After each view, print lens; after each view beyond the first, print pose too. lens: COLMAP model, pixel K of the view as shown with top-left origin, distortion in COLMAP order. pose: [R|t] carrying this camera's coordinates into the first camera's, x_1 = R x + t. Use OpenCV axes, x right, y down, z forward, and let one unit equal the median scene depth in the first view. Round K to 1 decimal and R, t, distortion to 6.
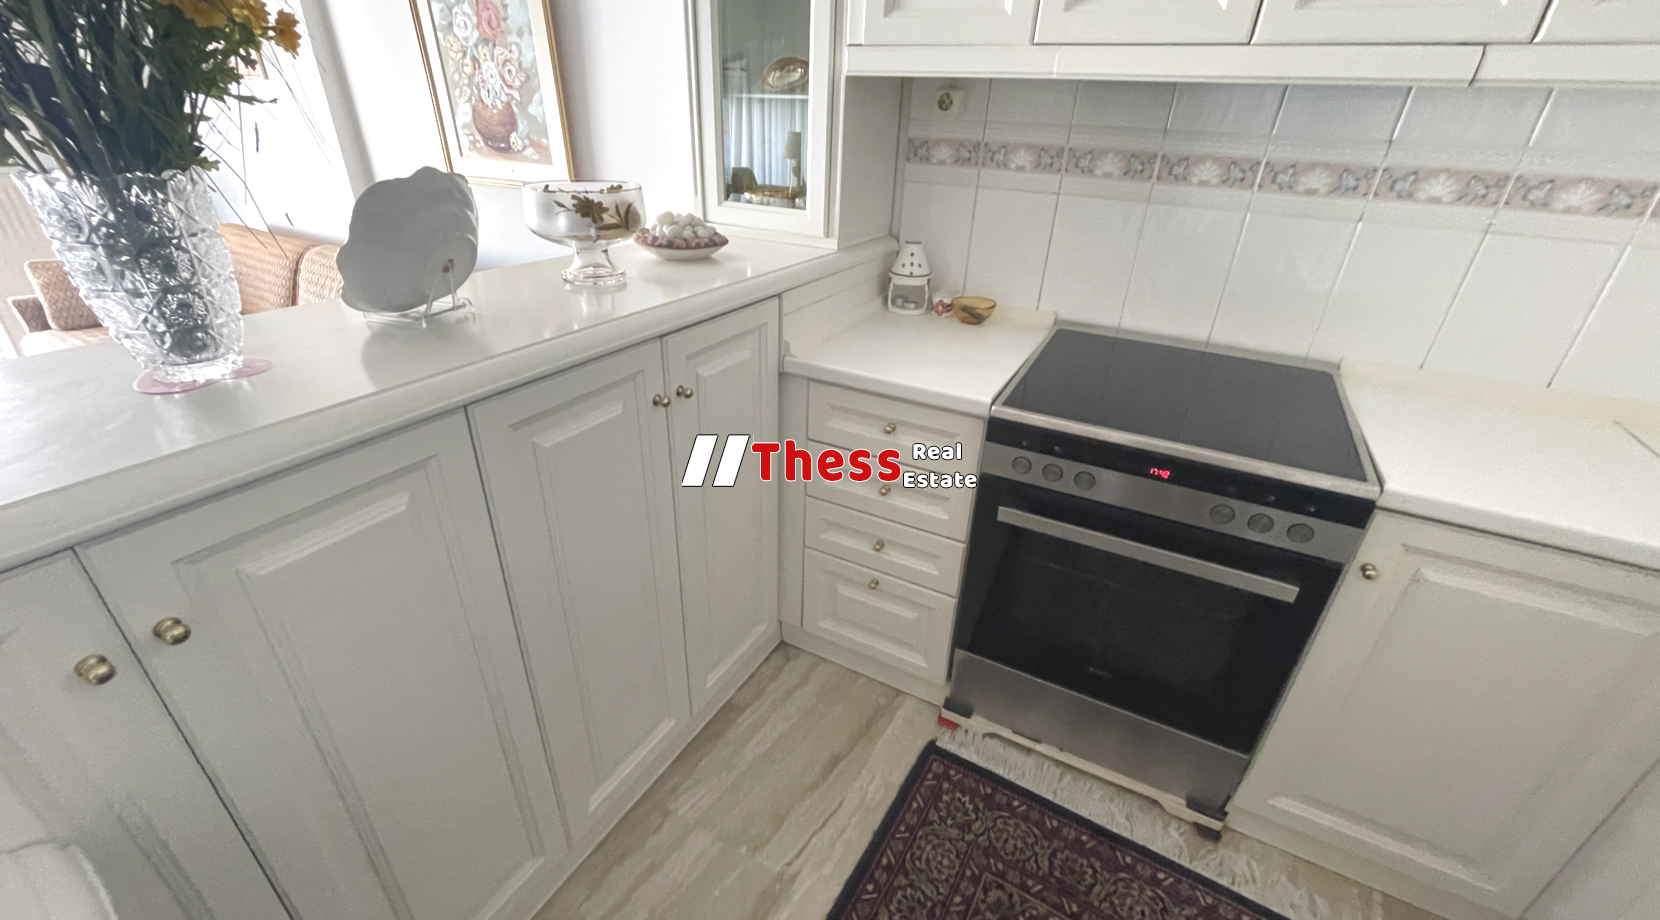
lens RADIAL K [[669.6, 0, 829.9], [0, 669.6, 463.6], [0, 0, 1]] dist [-0.004558, 0.001481]
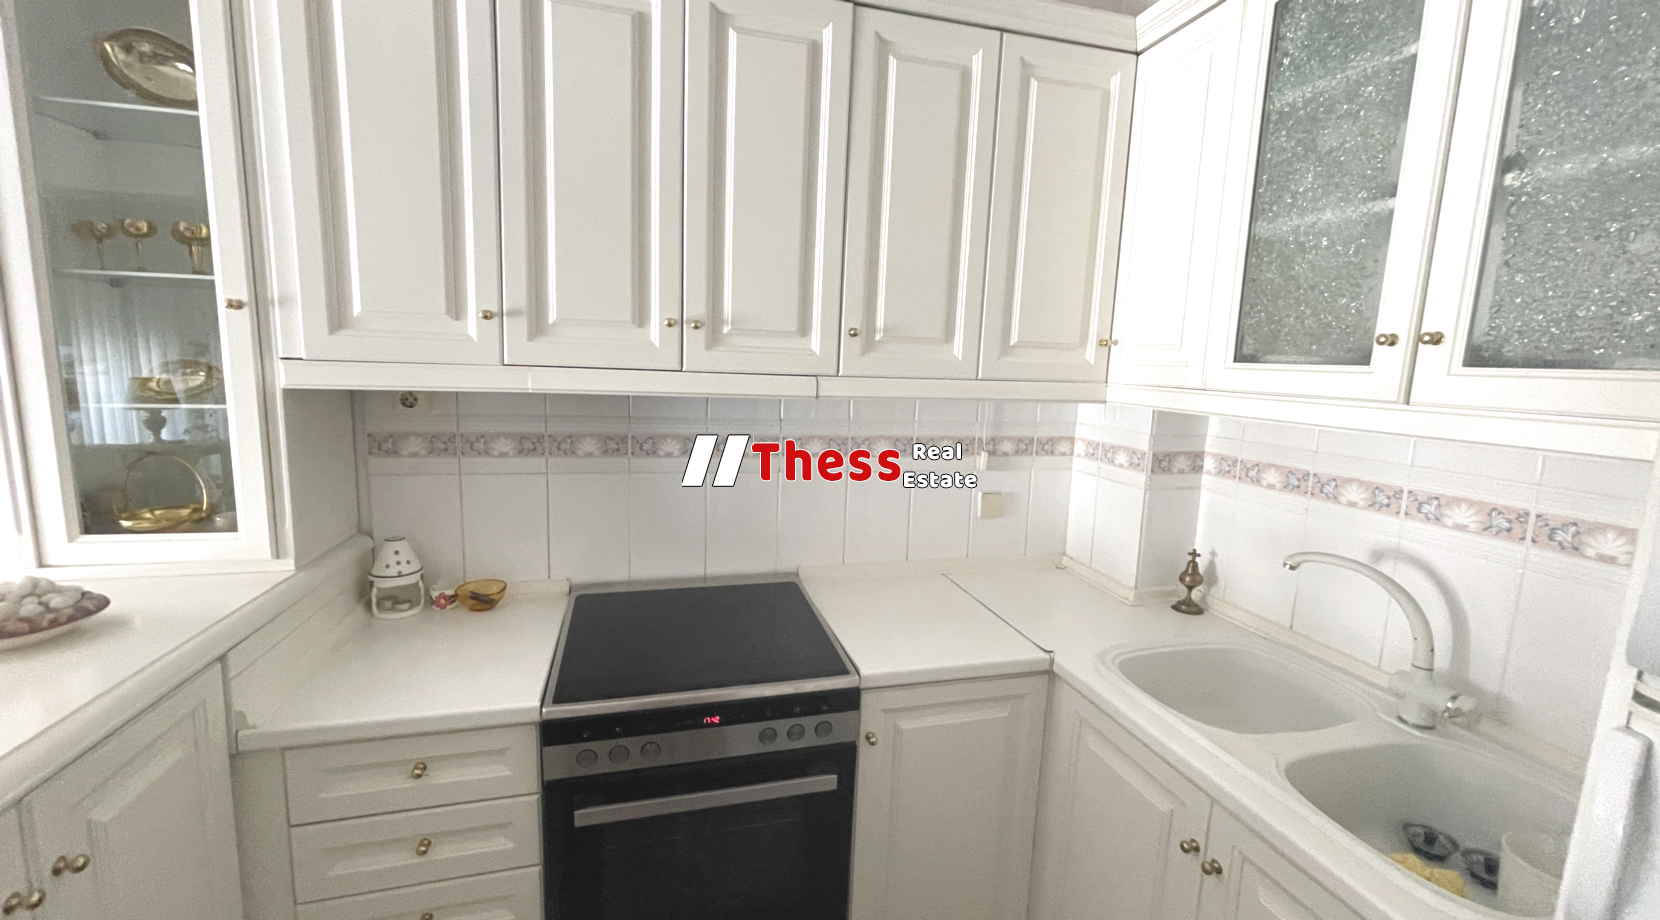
lens RADIAL K [[669.6, 0, 830.5], [0, 669.6, 458.2], [0, 0, 1]] dist [-0.004558, 0.001481]
pose [[0.725613, -0.108784, 0.679450, -0.062328], [0.309927, 0.933263, -0.181563, -0.105564], [-0.614355, 0.342324, 0.710903, -0.054312]]
